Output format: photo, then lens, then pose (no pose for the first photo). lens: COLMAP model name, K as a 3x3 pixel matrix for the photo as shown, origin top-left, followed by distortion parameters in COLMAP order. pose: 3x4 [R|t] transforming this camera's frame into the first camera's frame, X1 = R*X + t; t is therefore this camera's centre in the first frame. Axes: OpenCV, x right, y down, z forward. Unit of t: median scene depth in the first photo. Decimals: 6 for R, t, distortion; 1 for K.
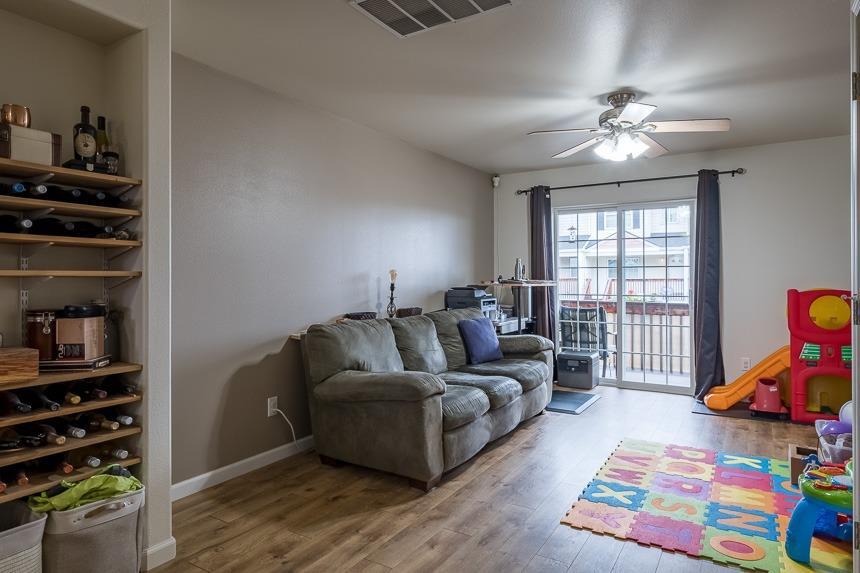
lens RADIAL K [[502.5, 0, 462.6], [0, 502.5, 279.3], [0, 0, 1]] dist [0.000634, 0.000552]
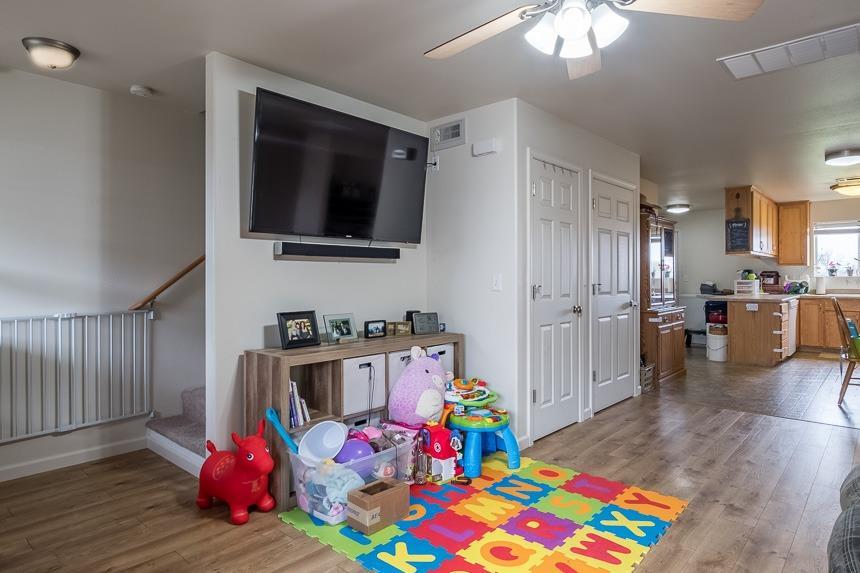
lens RADIAL K [[502.5, 0, 453.1], [0, 502.5, 271.5], [0, 0, 1]] dist [0.000634, 0.000552]
pose [[-0.982495, 0.008294, 0.186104, 0.277633], [0.006711, 0.999936, -0.009136, -0.004082], [-0.186168, -0.007727, -0.982488, 1.231648]]
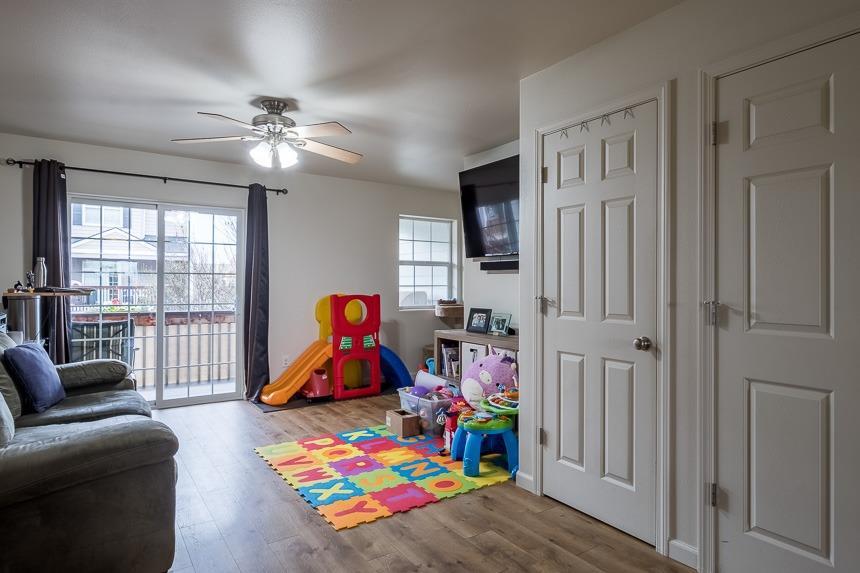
lens RADIAL K [[502.5, 0, 434.6], [0, 502.5, 286.0], [0, 0, 1]] dist [0.000634, 0.000552]
pose [[0.431816, 0.002421, 0.901959, -0.355356], [-0.001469, 0.999997, -0.001981, -0.000188], [-0.901961, -0.000469, 0.431818, 0.225159]]
